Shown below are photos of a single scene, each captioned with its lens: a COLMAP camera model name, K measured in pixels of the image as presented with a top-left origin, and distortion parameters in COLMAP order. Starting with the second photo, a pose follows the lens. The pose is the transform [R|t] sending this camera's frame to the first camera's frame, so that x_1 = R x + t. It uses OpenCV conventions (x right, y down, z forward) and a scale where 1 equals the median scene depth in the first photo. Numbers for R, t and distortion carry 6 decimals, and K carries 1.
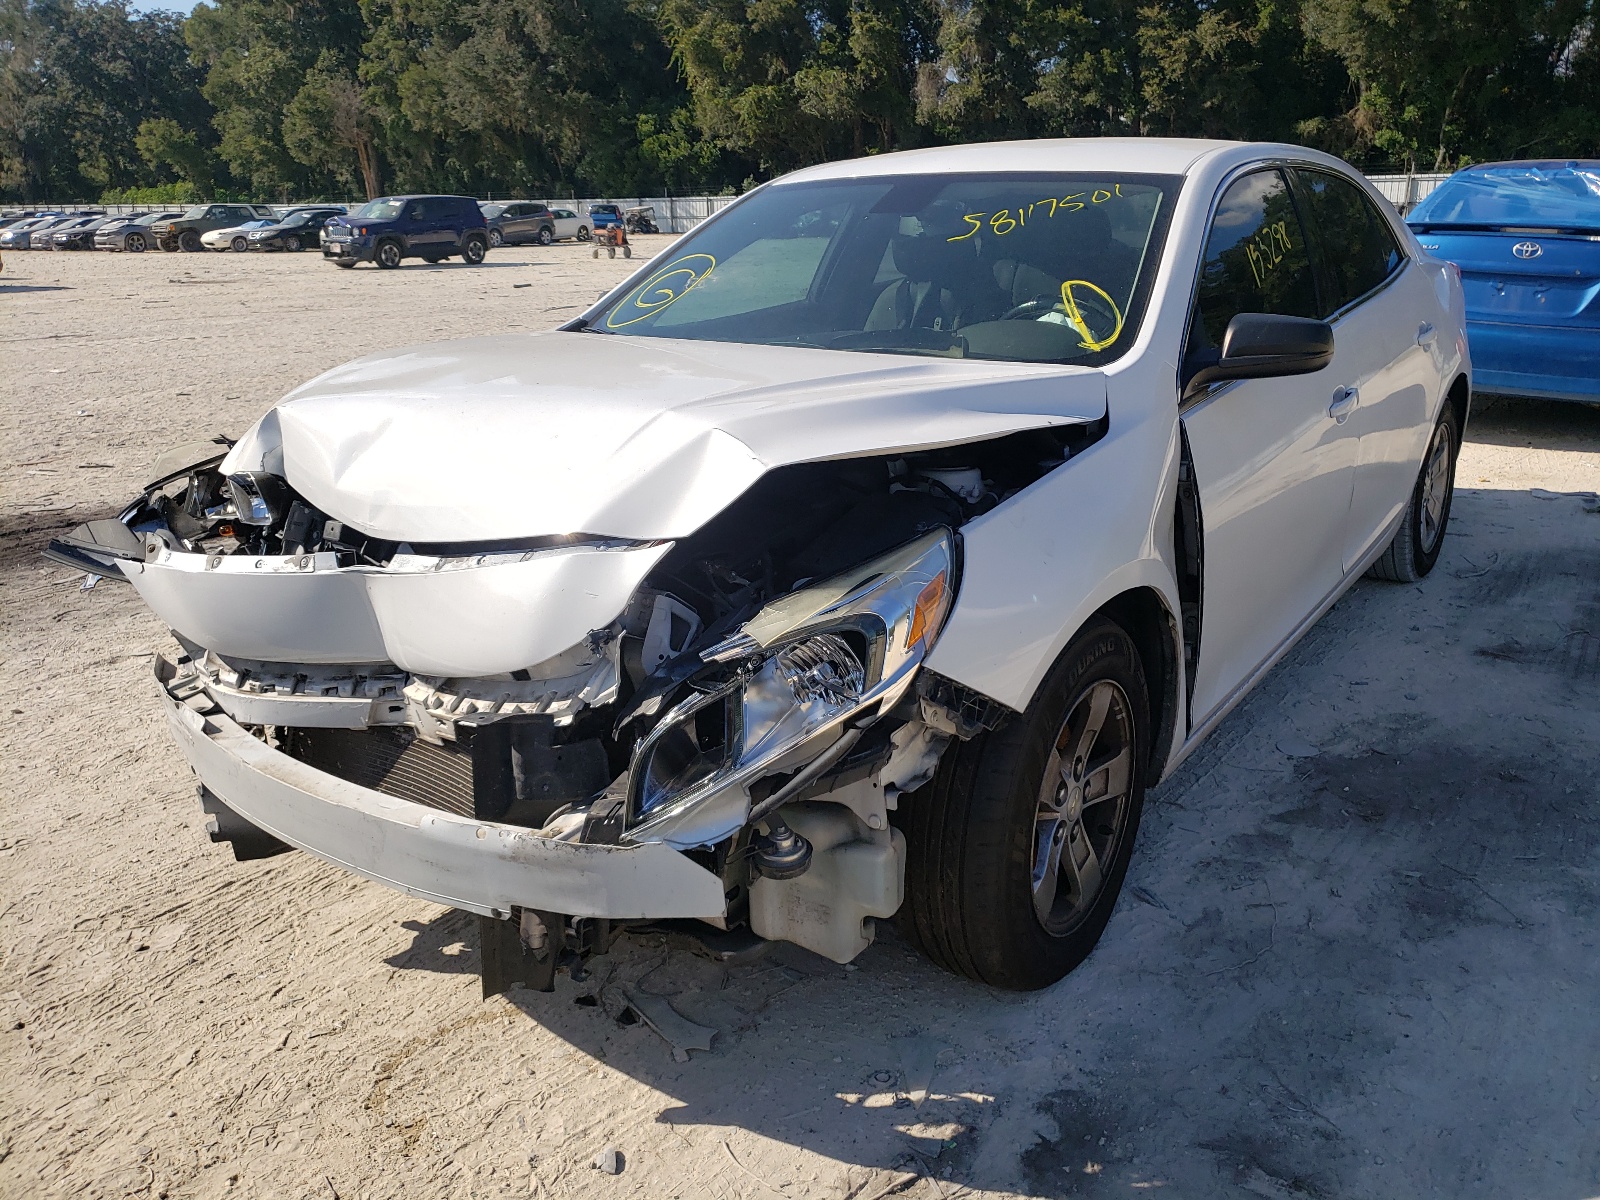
lens RADIAL K [[1236.2, 0, 807.5], [0, 1236.2, 591.1], [0, 0, 1]] dist [0.033540, -0.024775]
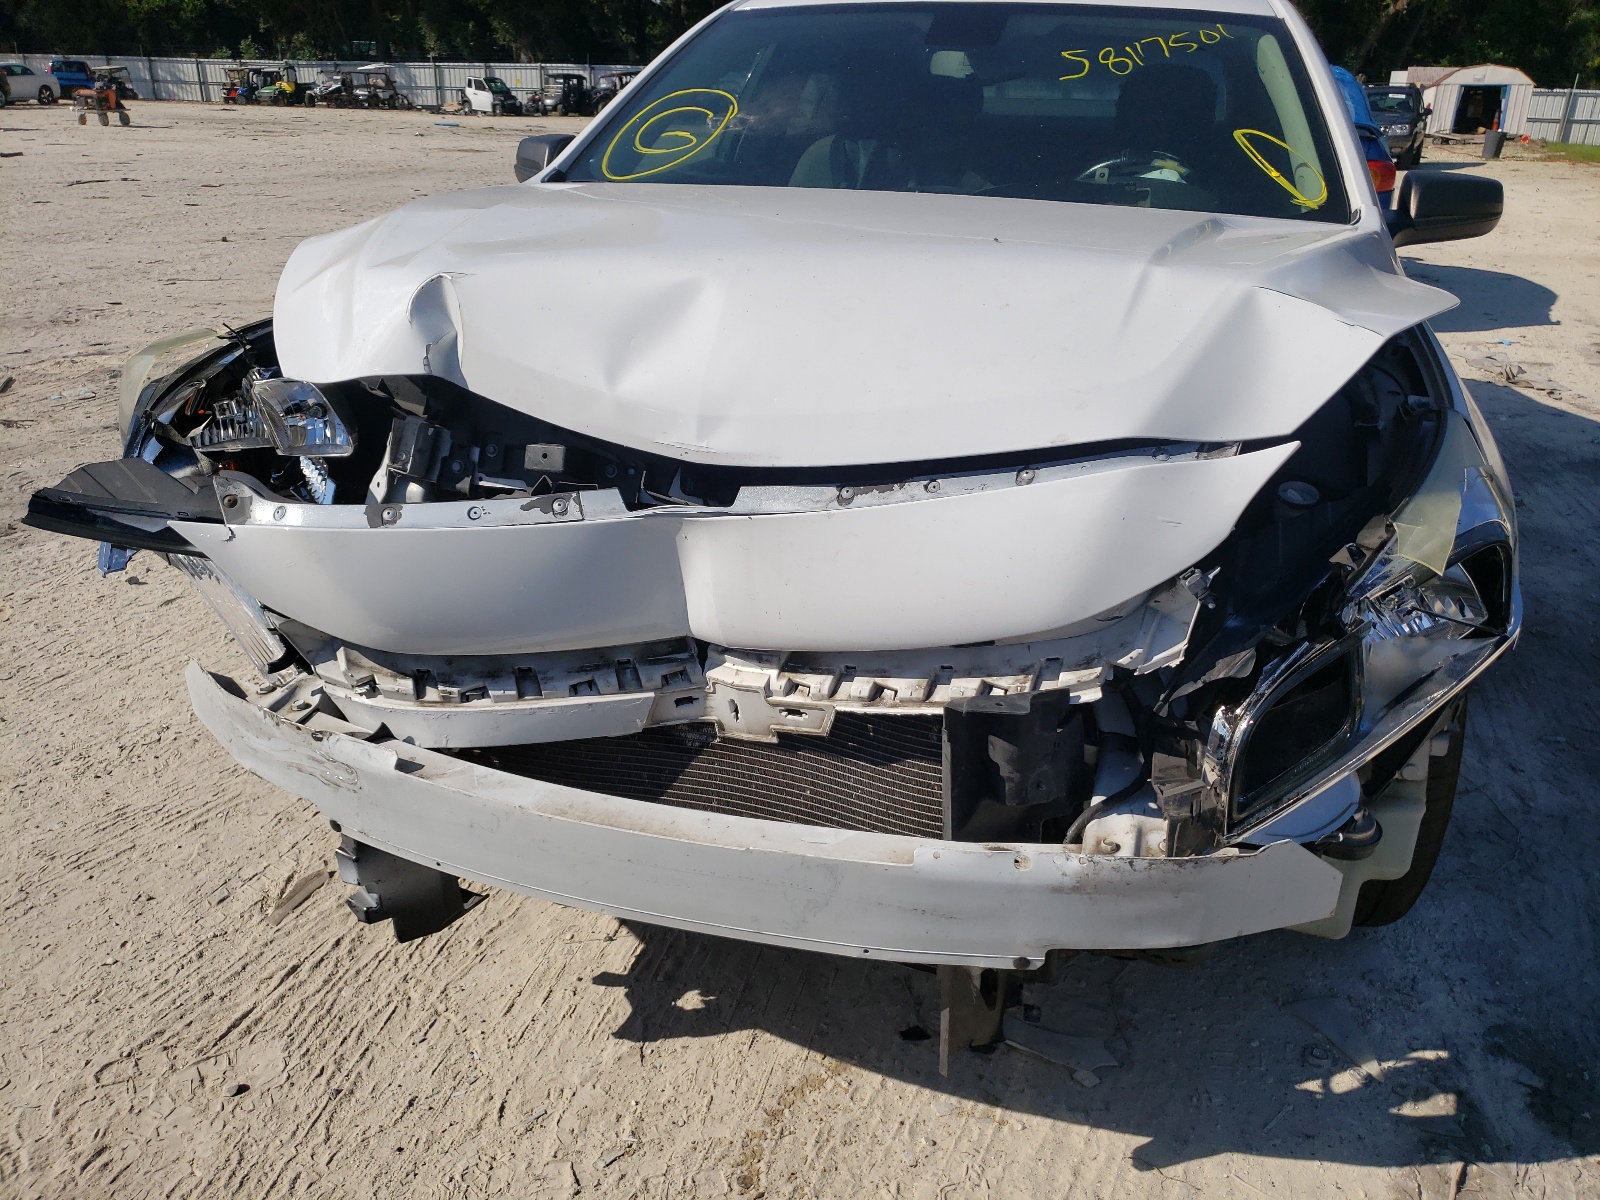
lens RADIAL K [[1236.2, 0, 794.0], [0, 1236.2, 599.2], [0, 0, 1]] dist [0.033540, -0.024775]
pose [[0.936874, -0.093520, 0.336930, -0.512004], [0.063782, 0.993111, 0.098297, -0.030835], [-0.343802, -0.070602, 0.936384, 0.313259]]
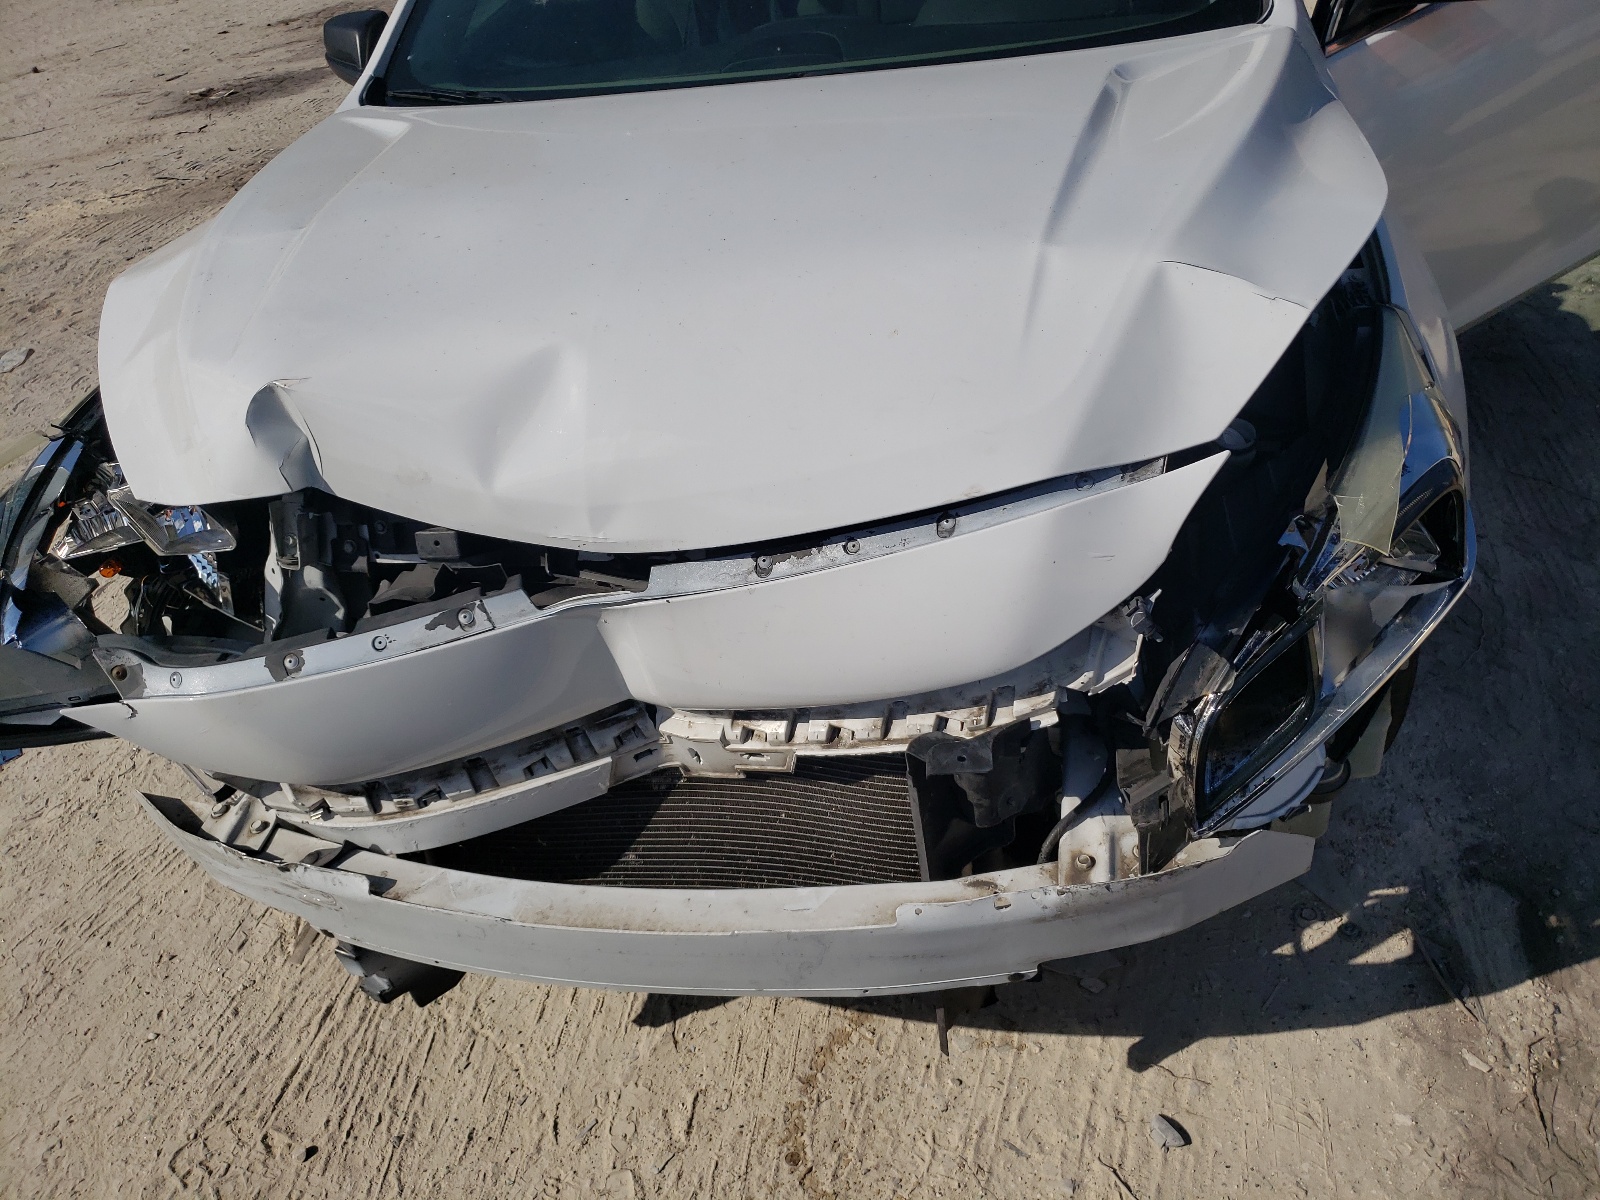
lens RADIAL K [[1236.2, 0, 798.7], [0, 1236.2, 603.1], [0, 0, 1]] dist [0.033540, -0.024775]
pose [[0.887415, -0.346989, 0.303468, -0.439560], [0.240635, 0.910209, 0.337067, -0.200805], [-0.393178, -0.226093, 0.891231, 0.360237]]
